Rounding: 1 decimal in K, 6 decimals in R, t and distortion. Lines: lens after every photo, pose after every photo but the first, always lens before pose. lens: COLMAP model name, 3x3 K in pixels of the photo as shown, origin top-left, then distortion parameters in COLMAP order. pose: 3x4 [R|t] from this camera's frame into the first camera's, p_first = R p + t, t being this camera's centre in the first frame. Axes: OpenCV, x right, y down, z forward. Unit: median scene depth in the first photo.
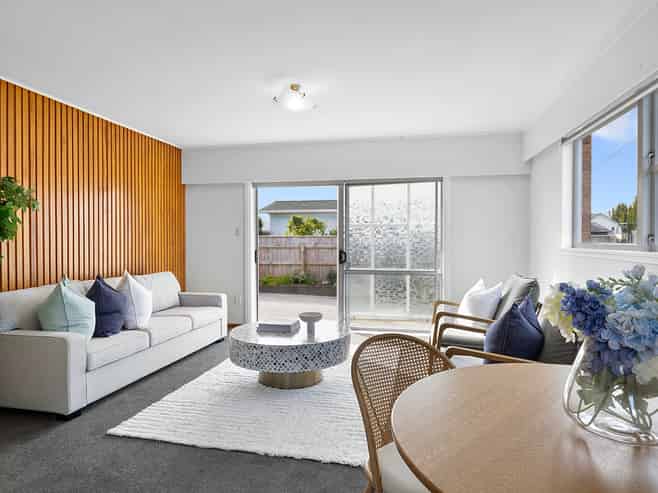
lens RADIAL K [[431.1, 0, 329.0], [0, 431.1, 246.5], [0, 0, 1]] dist [-0.003599, -0.000193]
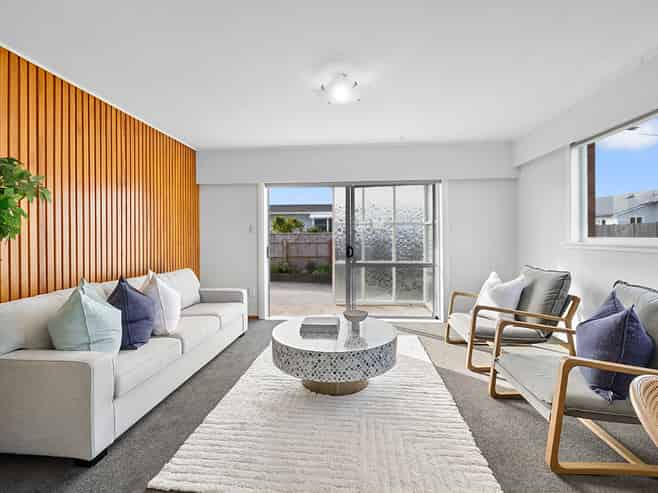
lens RADIAL K [[329.0, 0, 329.9], [0, 329.0, 237.1], [0, 0, 1]] dist [-0.002024, -0.000485]
pose [[0.992363, -0.005445, 0.123230, -0.177857], [0.007084, 0.999892, -0.012863, -0.003915], [-0.123146, 0.013638, 0.992295, 0.250653]]
